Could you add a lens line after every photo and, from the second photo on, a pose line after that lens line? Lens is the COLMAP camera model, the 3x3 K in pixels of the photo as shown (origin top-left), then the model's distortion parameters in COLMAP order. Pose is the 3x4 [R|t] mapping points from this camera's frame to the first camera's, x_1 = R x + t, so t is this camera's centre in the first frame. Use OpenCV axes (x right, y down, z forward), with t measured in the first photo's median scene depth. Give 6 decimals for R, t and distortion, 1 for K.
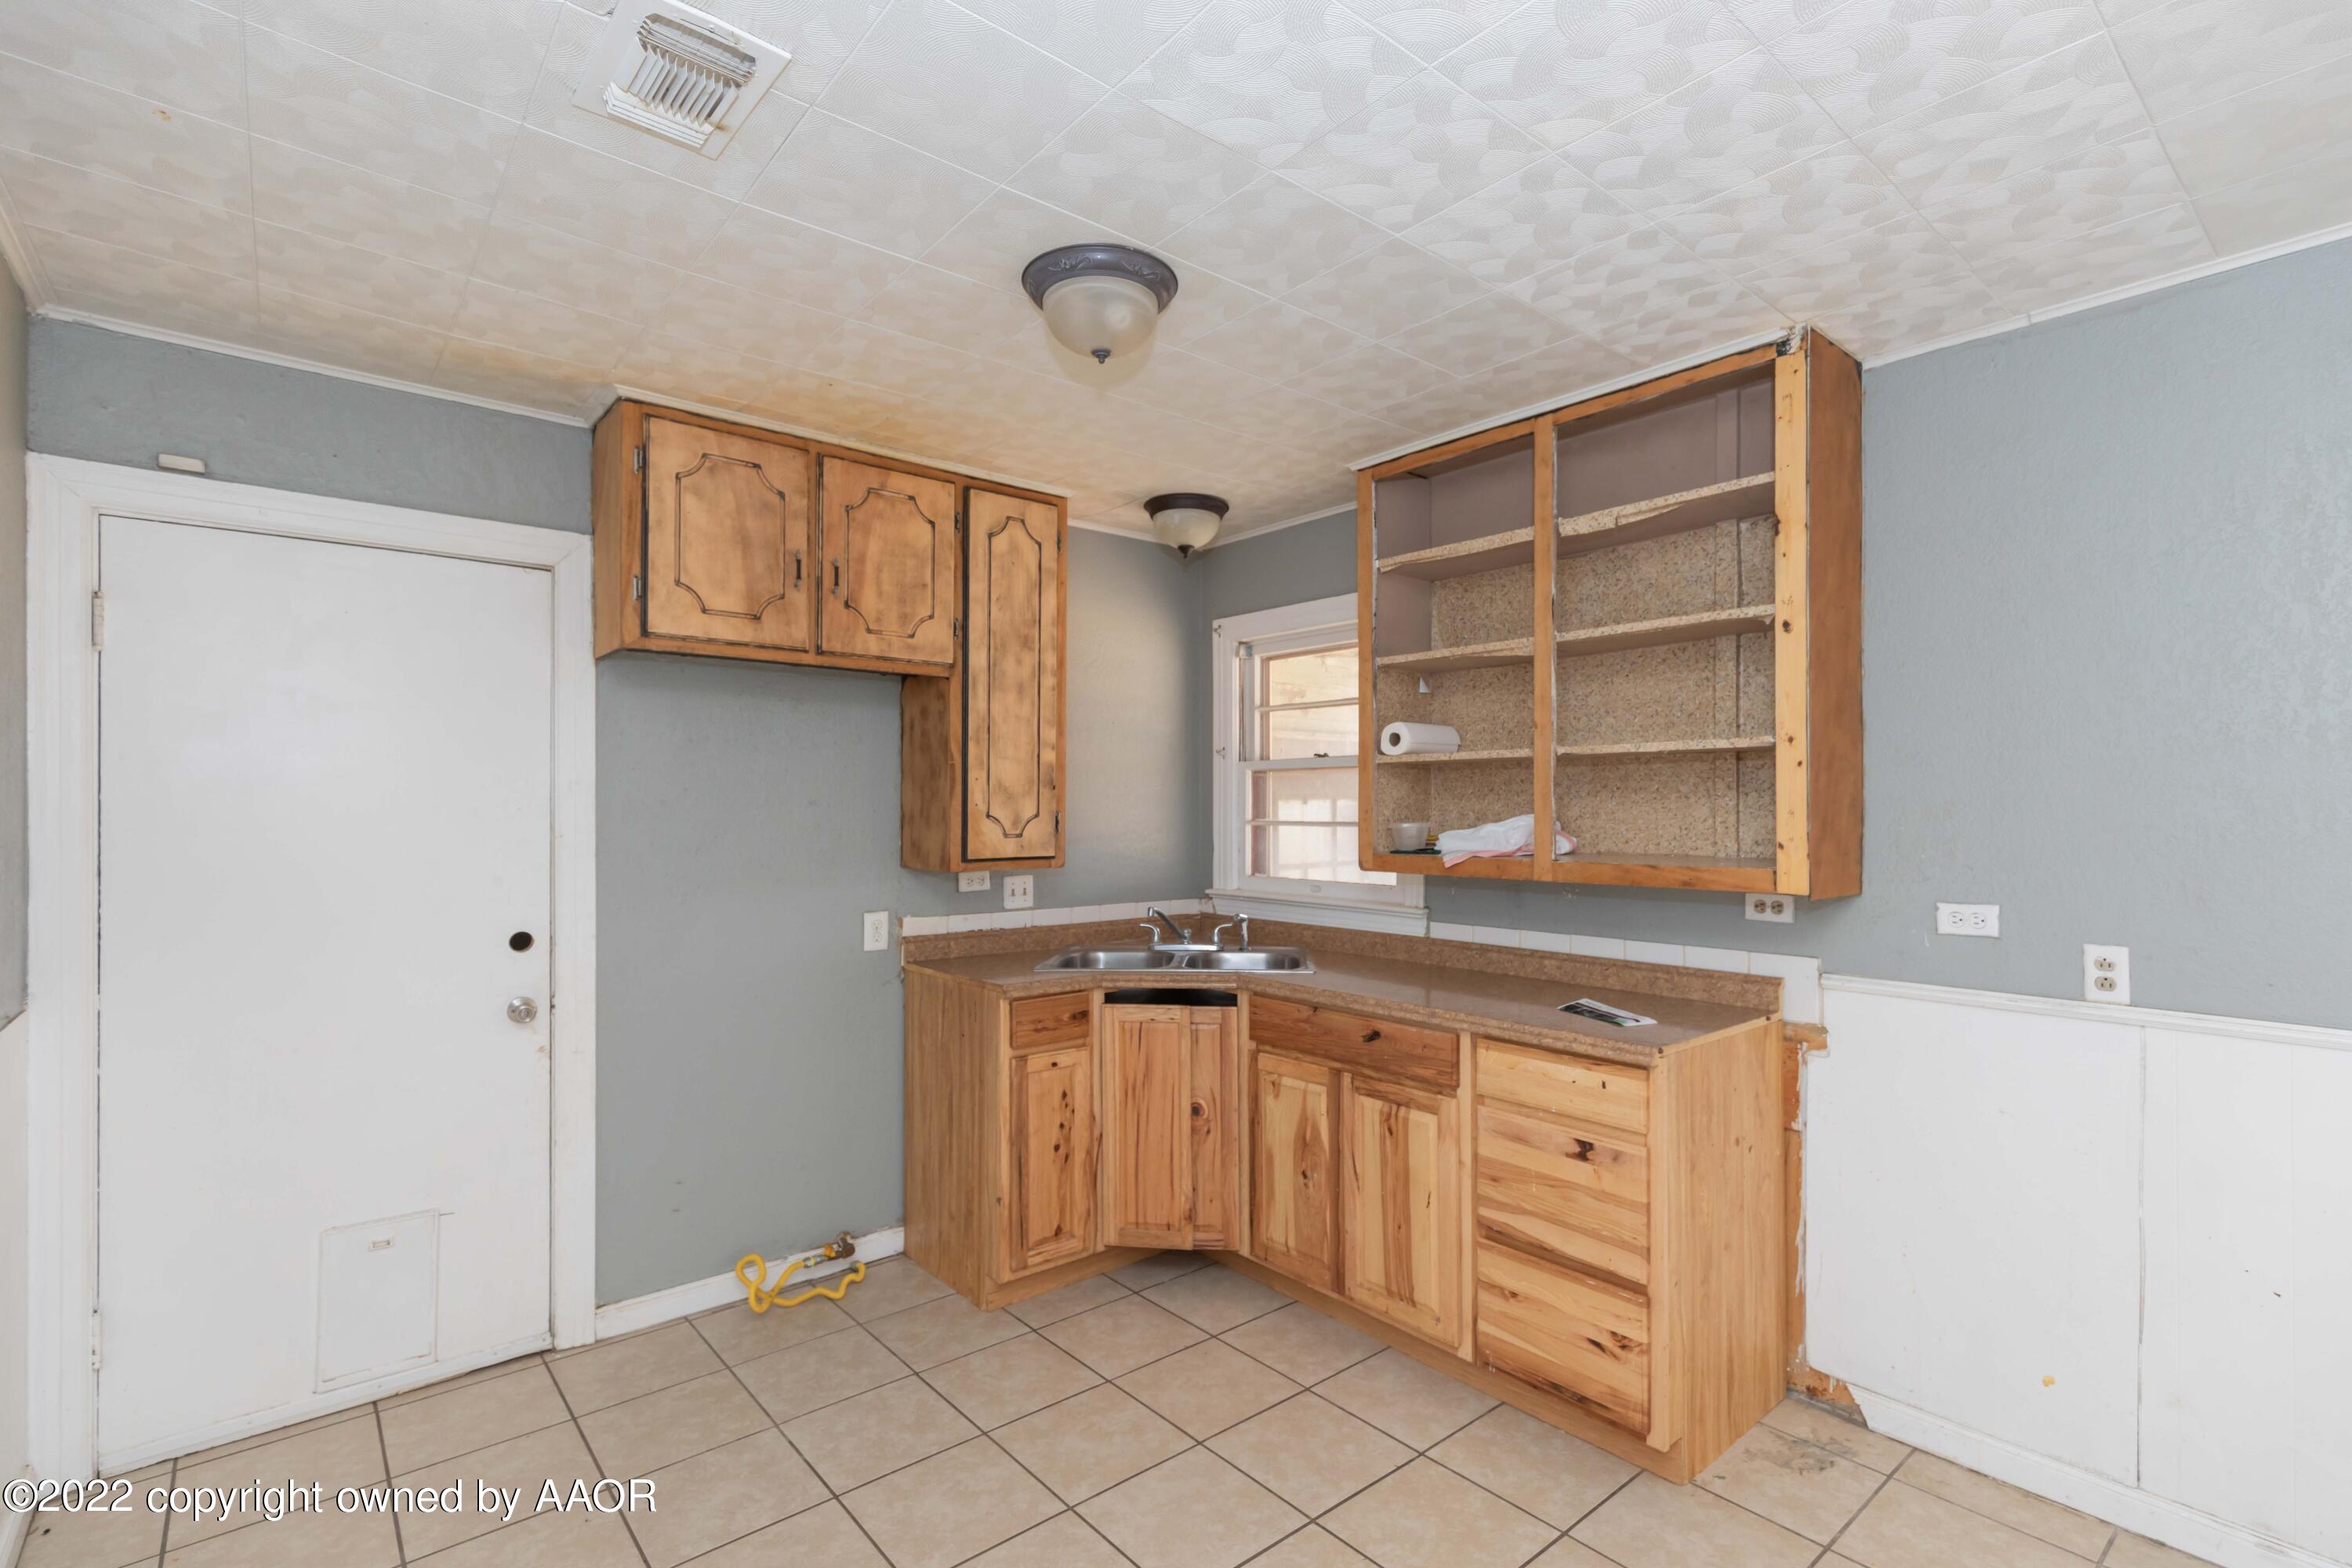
lens RADIAL K [[1060.1, 0, 1169.7], [0, 1060.1, 806.5], [0, 0, 1]] dist [0.003716, -0.000419]
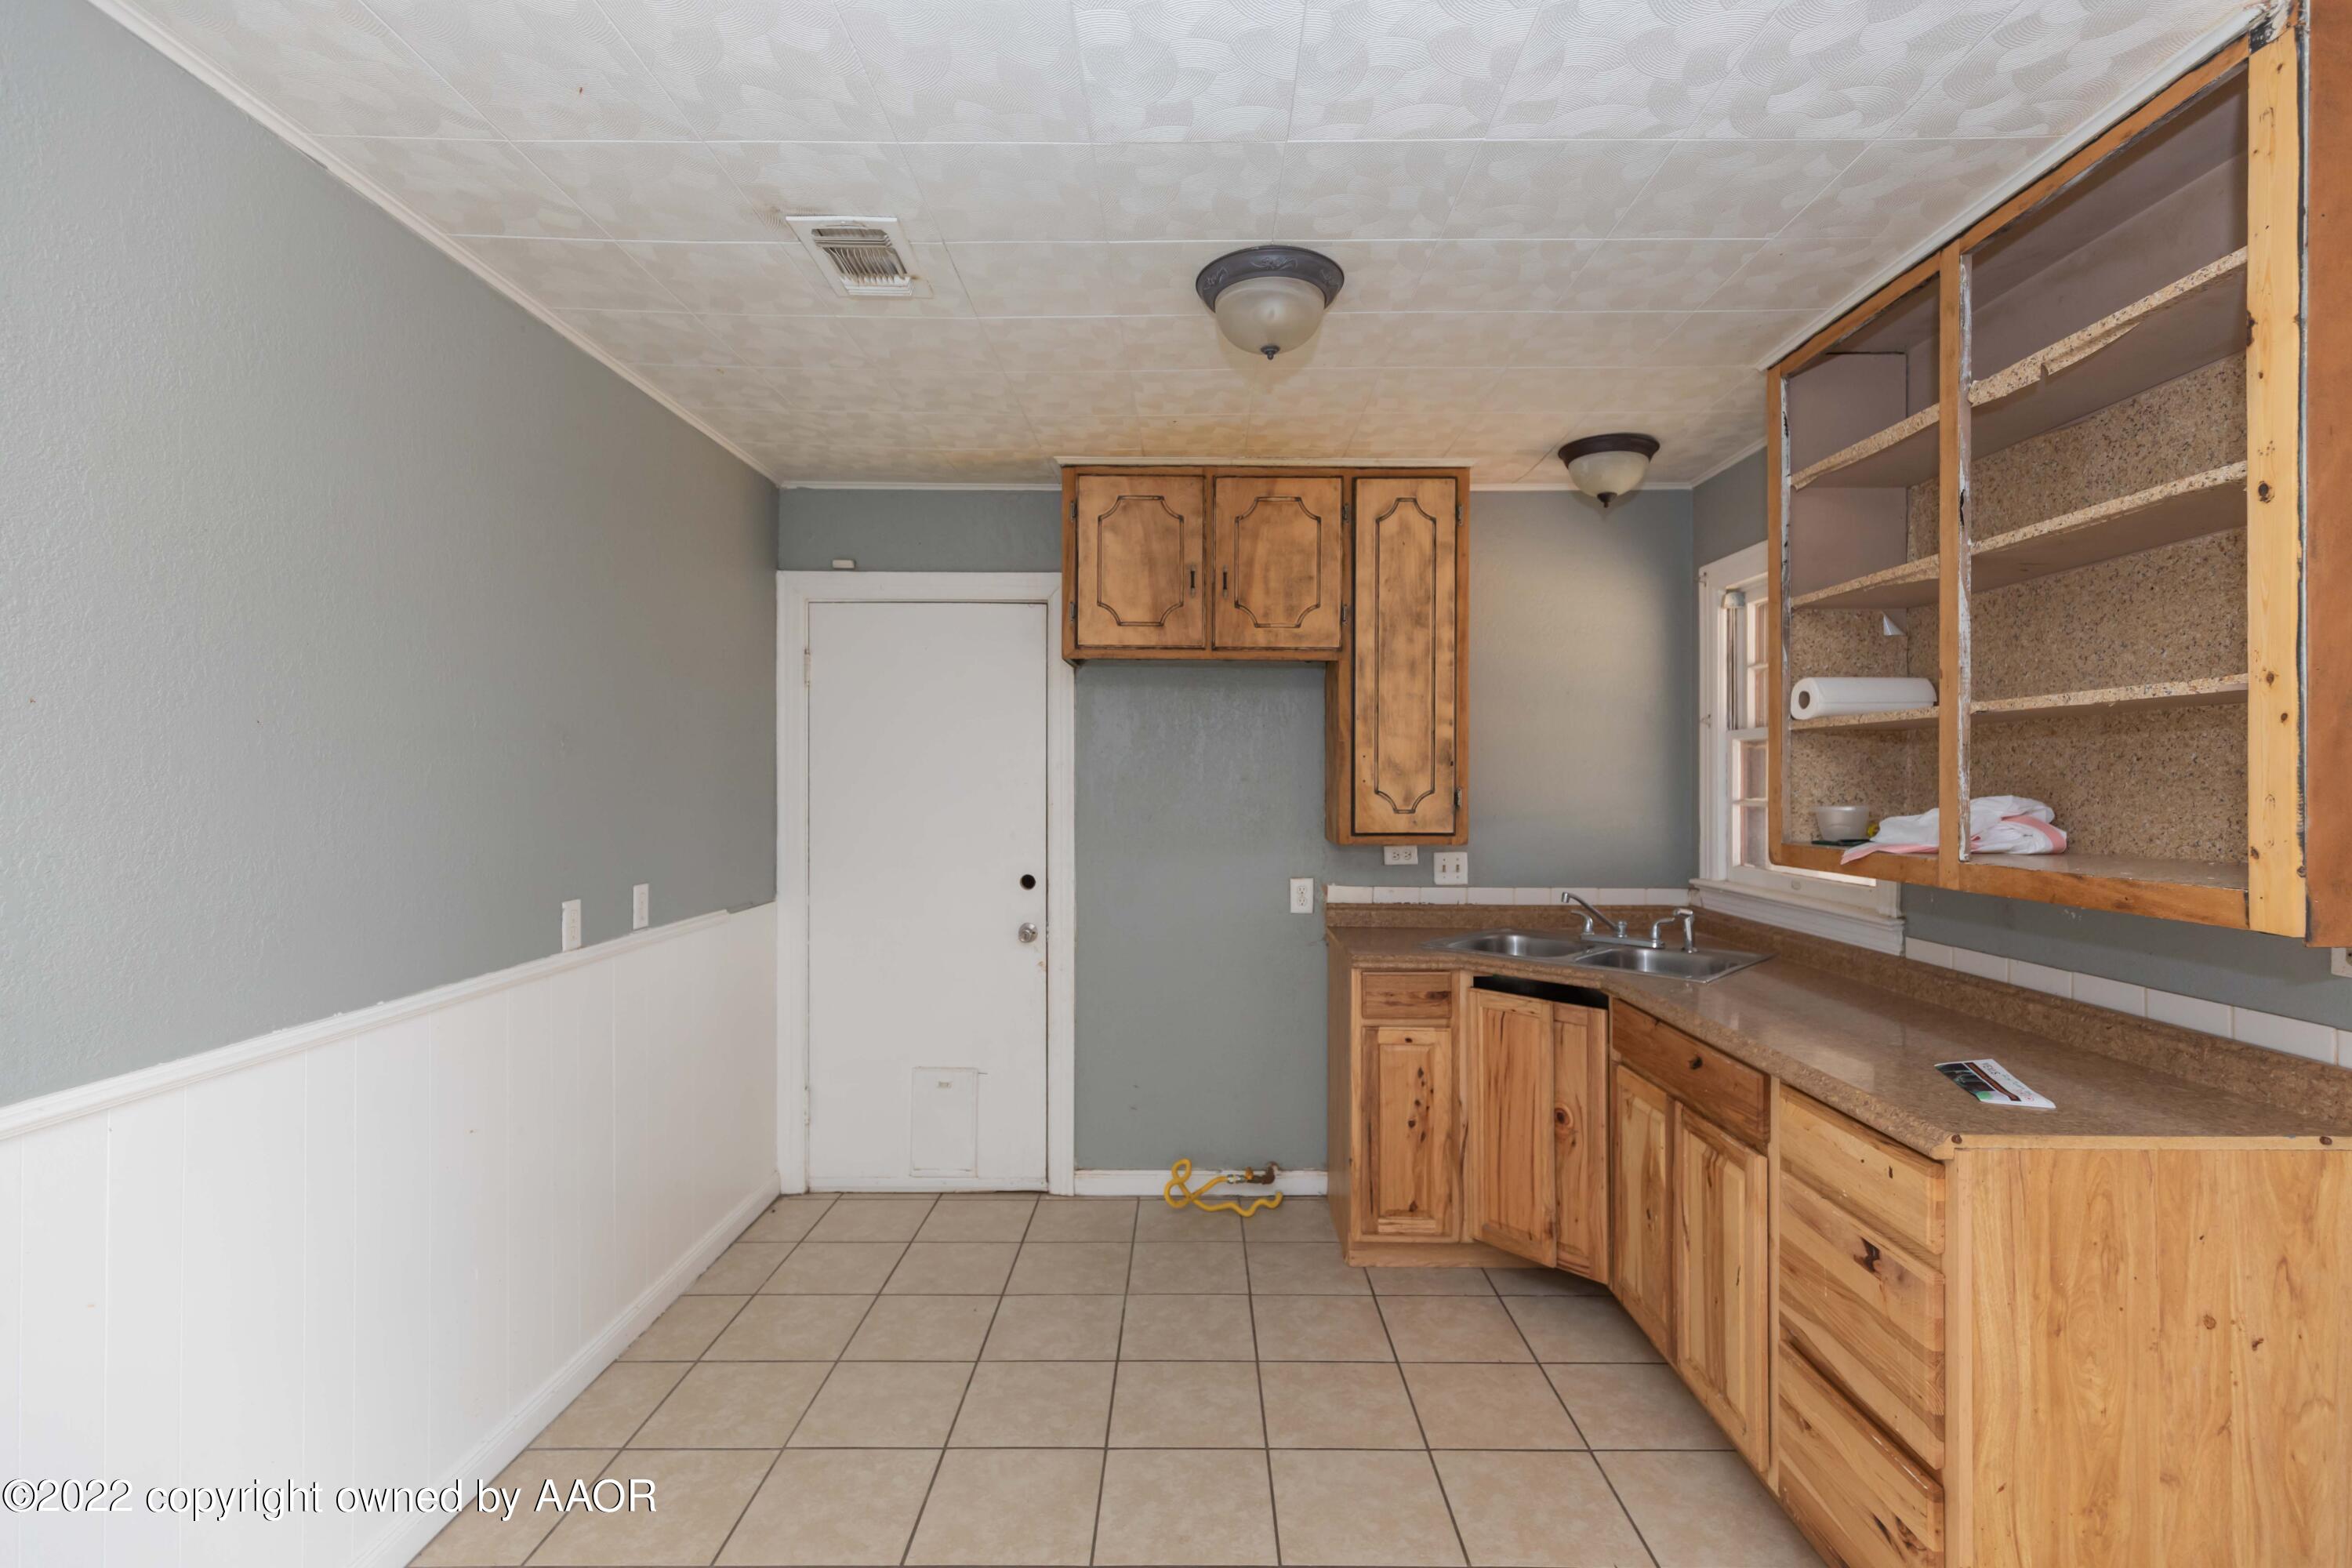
lens RADIAL K [[1044.2, 0, 1188.9], [0, 1044.2, 779.3], [0, 0, 1]] dist [0.002214, -0.000232]
pose [[0.767315, 0.001553, -0.641269, 0.379200], [-0.002070, 0.999998, -0.000055, -0.003180], [0.641267, 0.001370, 0.767316, 0.112260]]
